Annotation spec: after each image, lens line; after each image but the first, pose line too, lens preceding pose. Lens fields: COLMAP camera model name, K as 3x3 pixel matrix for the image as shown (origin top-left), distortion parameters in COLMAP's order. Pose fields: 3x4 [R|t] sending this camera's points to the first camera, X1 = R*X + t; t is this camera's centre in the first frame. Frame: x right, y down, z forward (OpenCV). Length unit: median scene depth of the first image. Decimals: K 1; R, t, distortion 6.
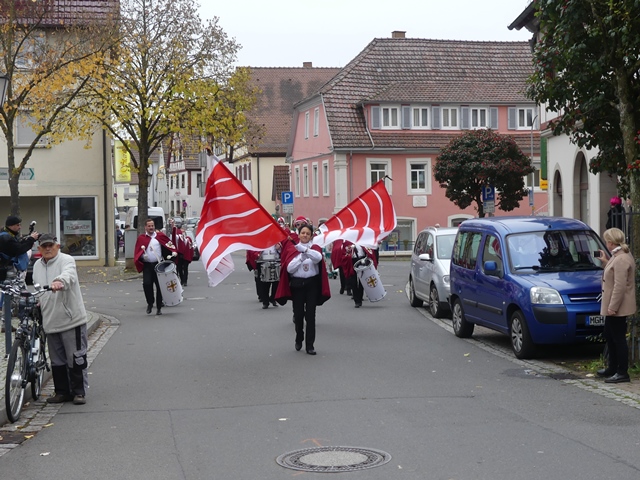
lens RADIAL K [[1041.8, 0, 320.0], [0, 1041.8, 240.0], [0, 0, 1]] dist [0.002570, -0.024120]
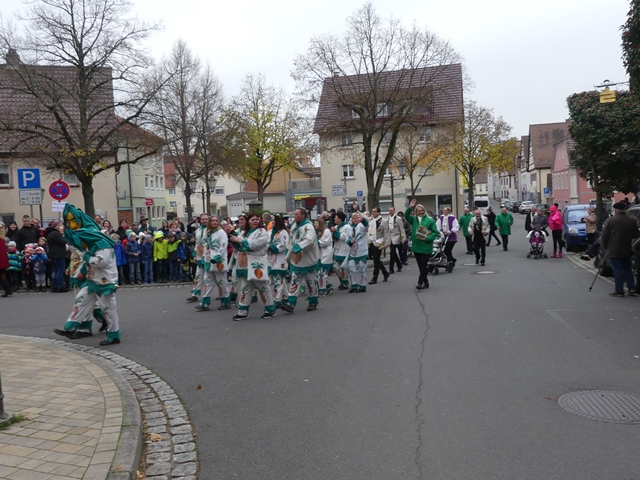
lens RADIAL K [[538.3, 0, 320.0], [0, 538.3, 240.0], [0, 0, 1]] dist [0.000748, 0.000097]
pose [[0.884282, 0.004961, -0.466926, 0.092801], [0.020114, 0.998611, 0.048702, -0.003266], [0.466519, -0.052458, 0.882954, -0.236901]]
